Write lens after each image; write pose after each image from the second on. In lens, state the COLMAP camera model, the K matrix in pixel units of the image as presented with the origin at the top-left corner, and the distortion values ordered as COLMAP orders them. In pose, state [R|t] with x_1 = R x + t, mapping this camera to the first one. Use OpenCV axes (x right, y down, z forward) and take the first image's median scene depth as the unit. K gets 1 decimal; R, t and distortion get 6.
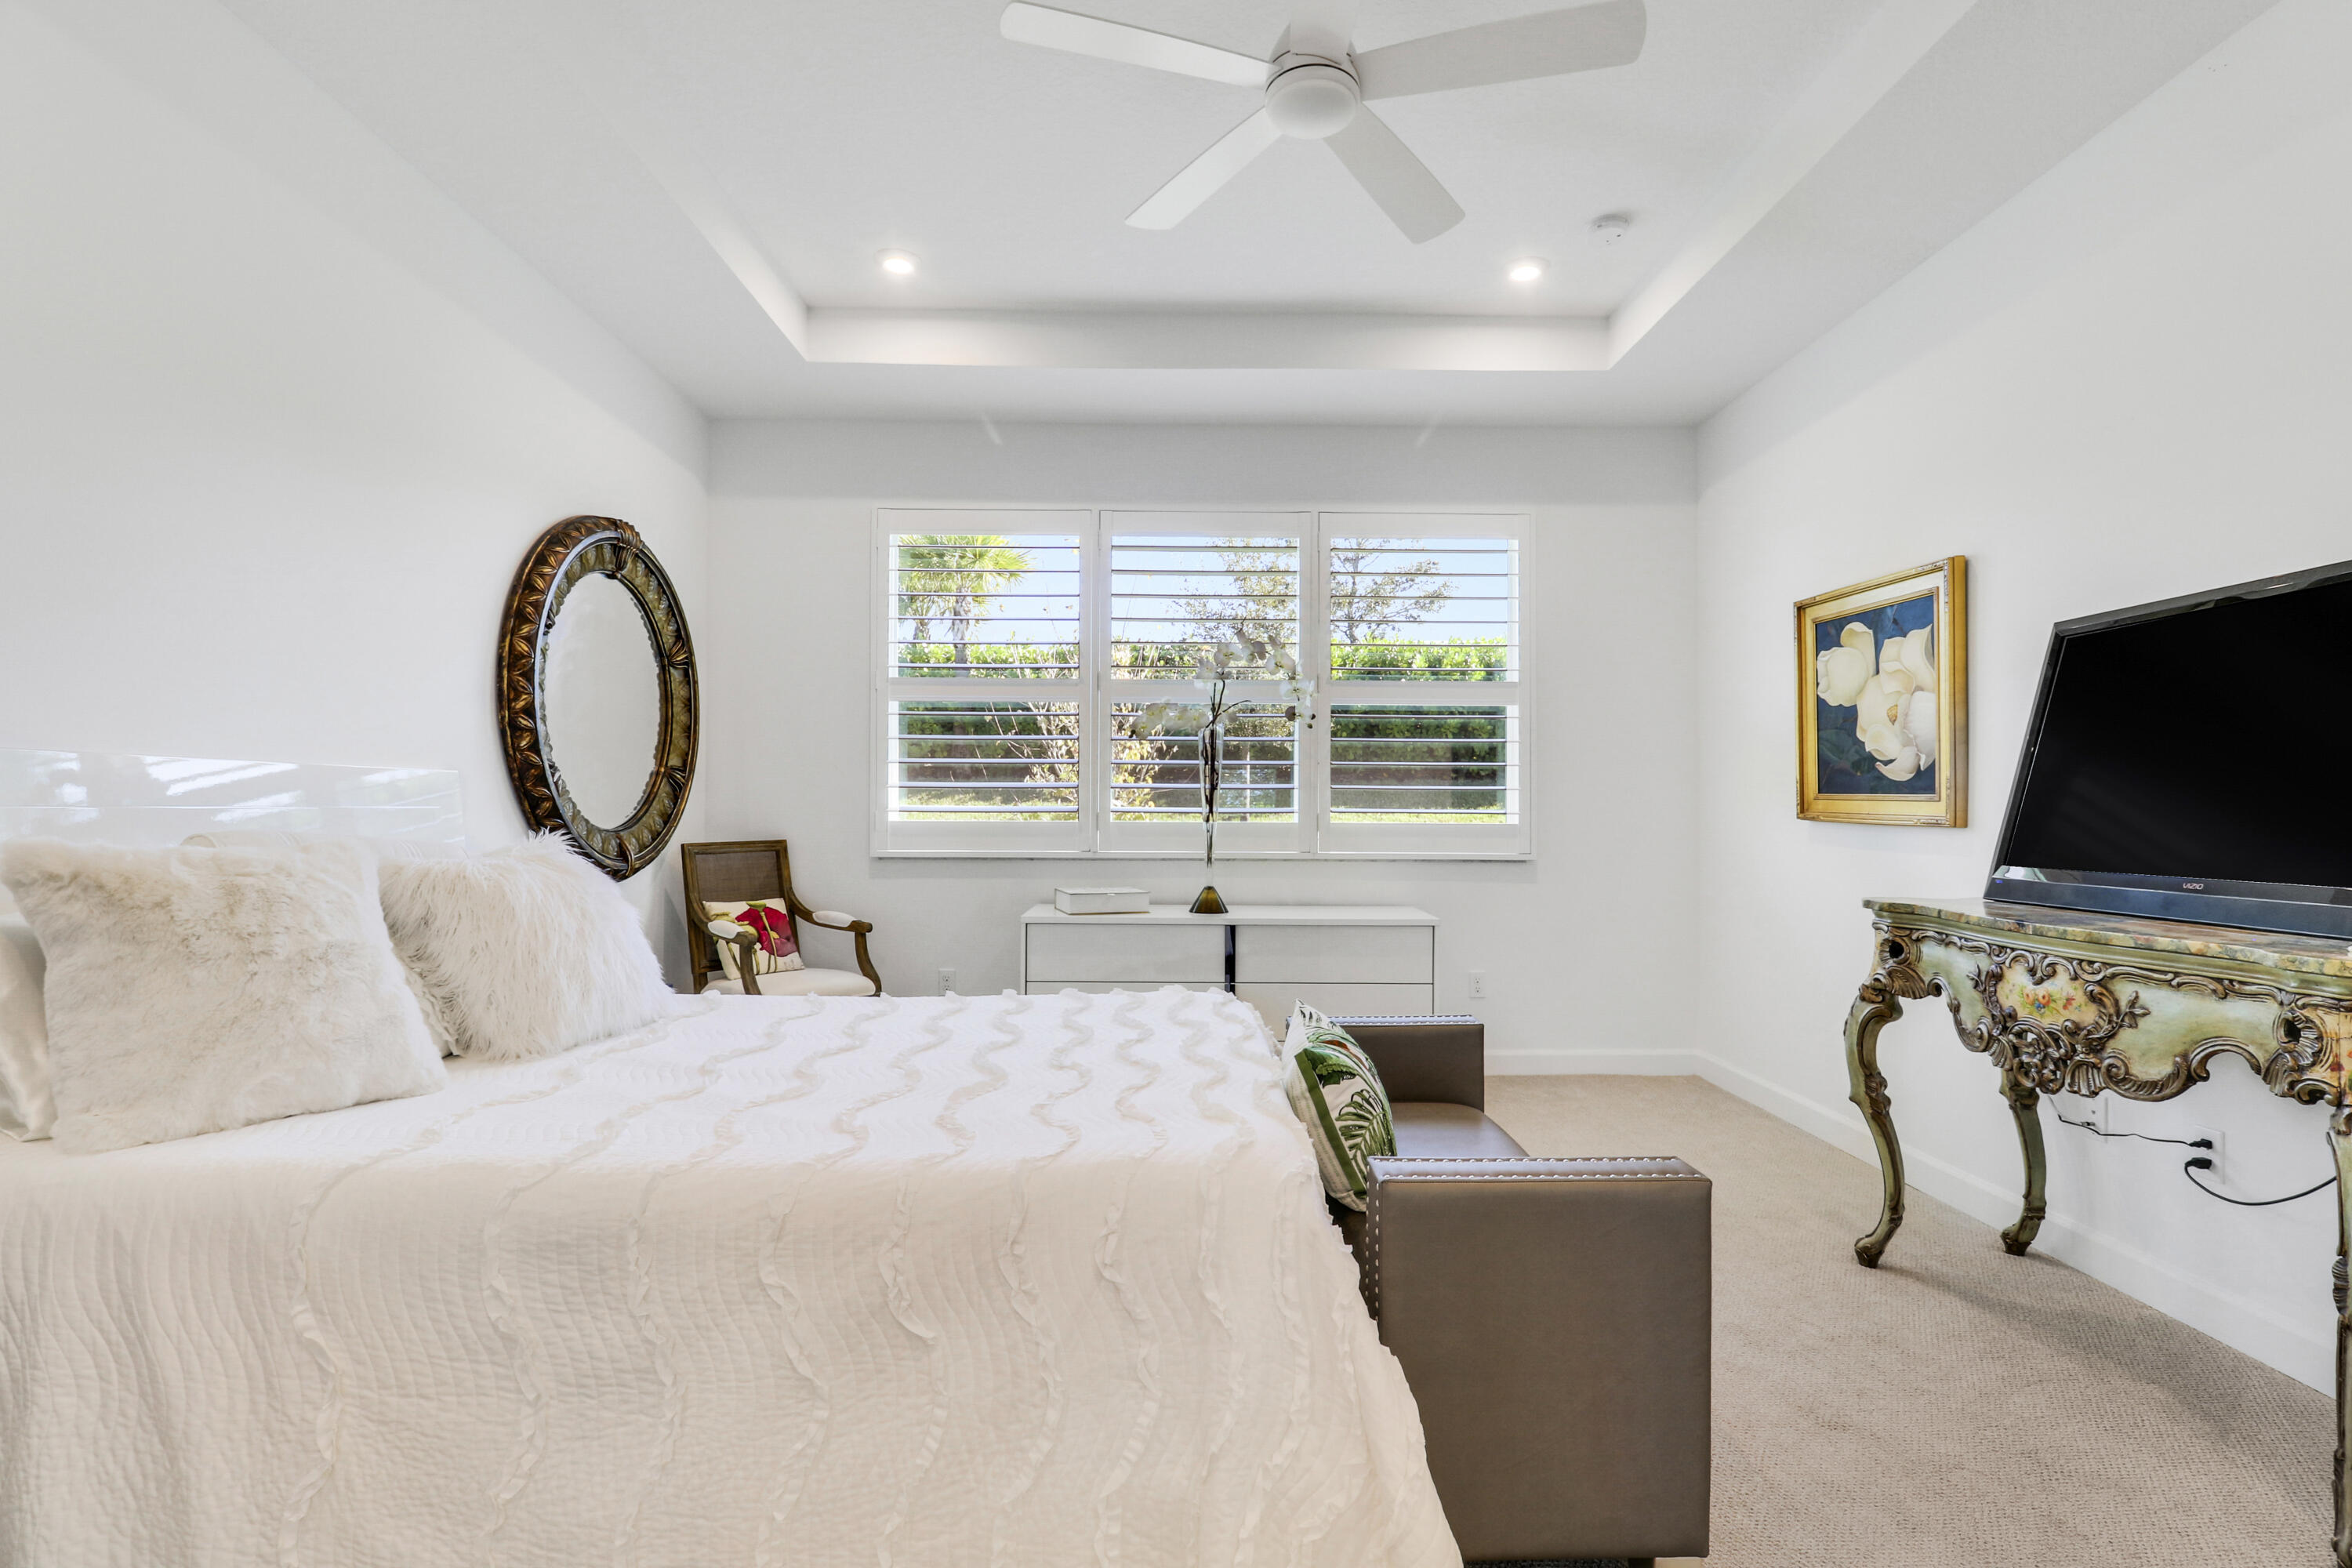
lens RADIAL K [[1128.8, 0, 1172.3], [0, 1128.8, 795.4], [0, 0, 1]] dist [0.005374, -0.000268]
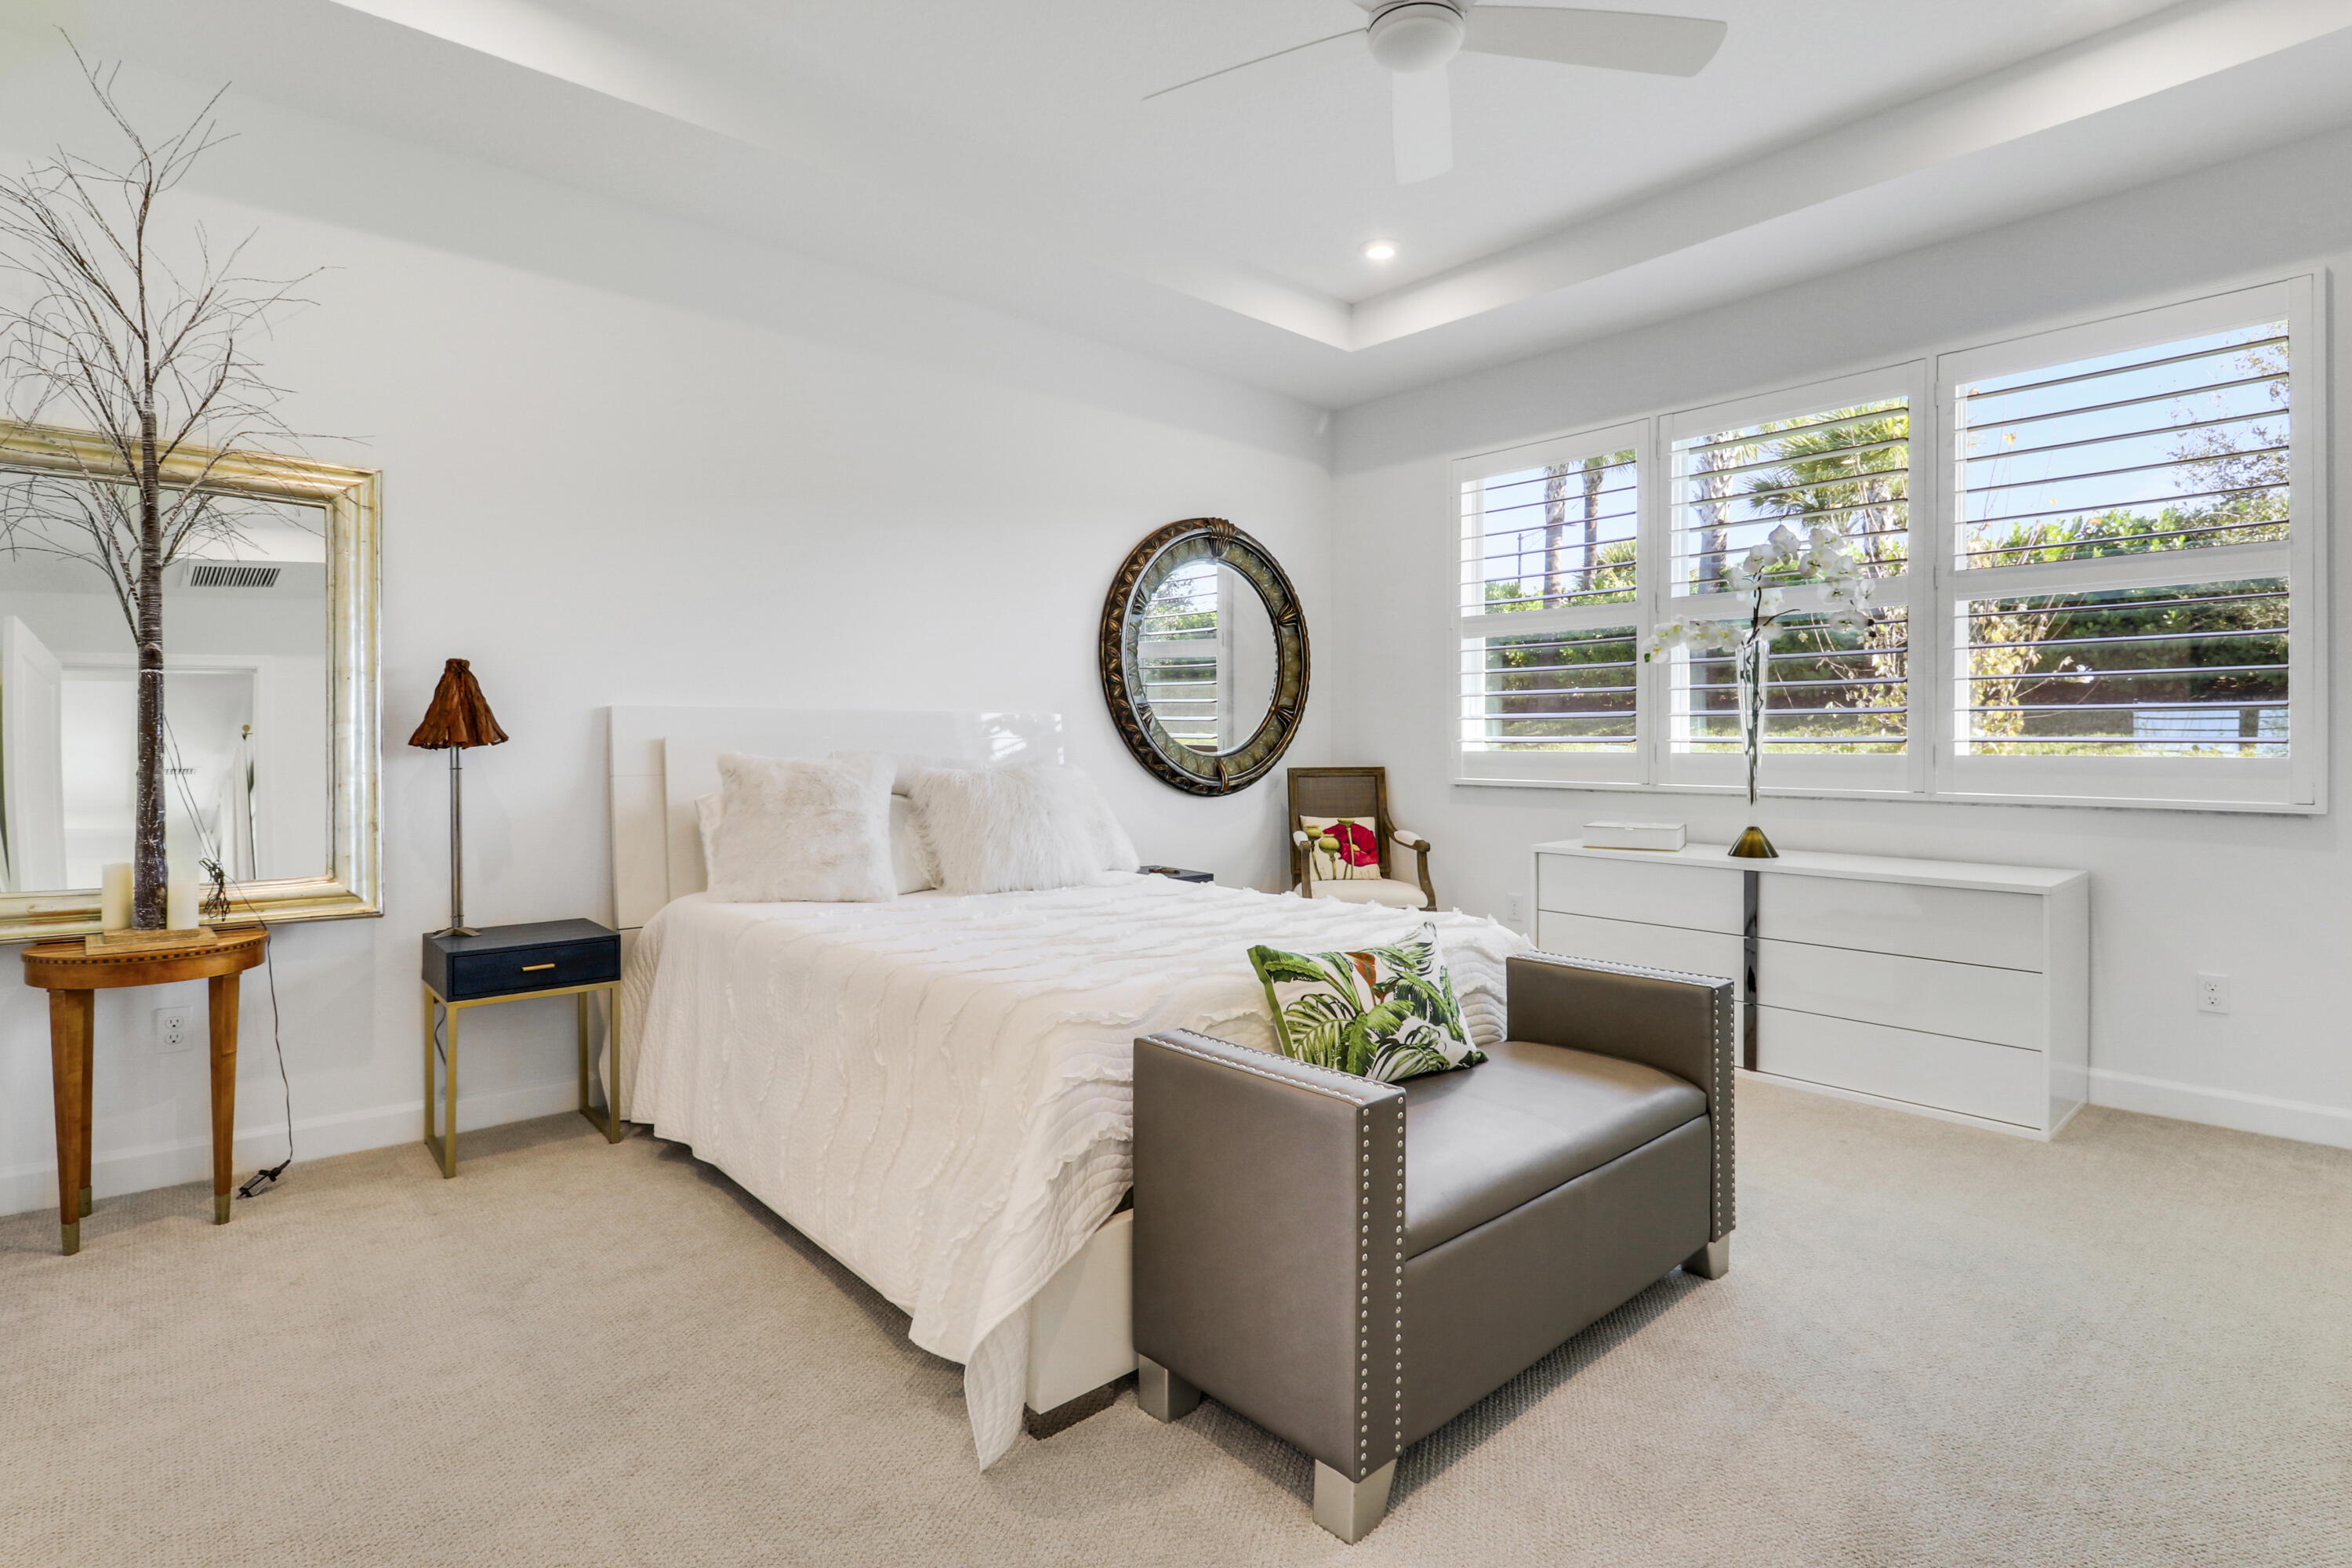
lens RADIAL K [[1128.8, 0, 1146.2], [0, 1128.8, 746.5], [0, 0, 1]] dist [0.005374, -0.000268]
pose [[0.657401, 0.000901, -0.753541, 0.392577], [0.010523, 0.999891, 0.010376, 0.004844], [0.753468, -0.014751, 0.657319, 0.074472]]
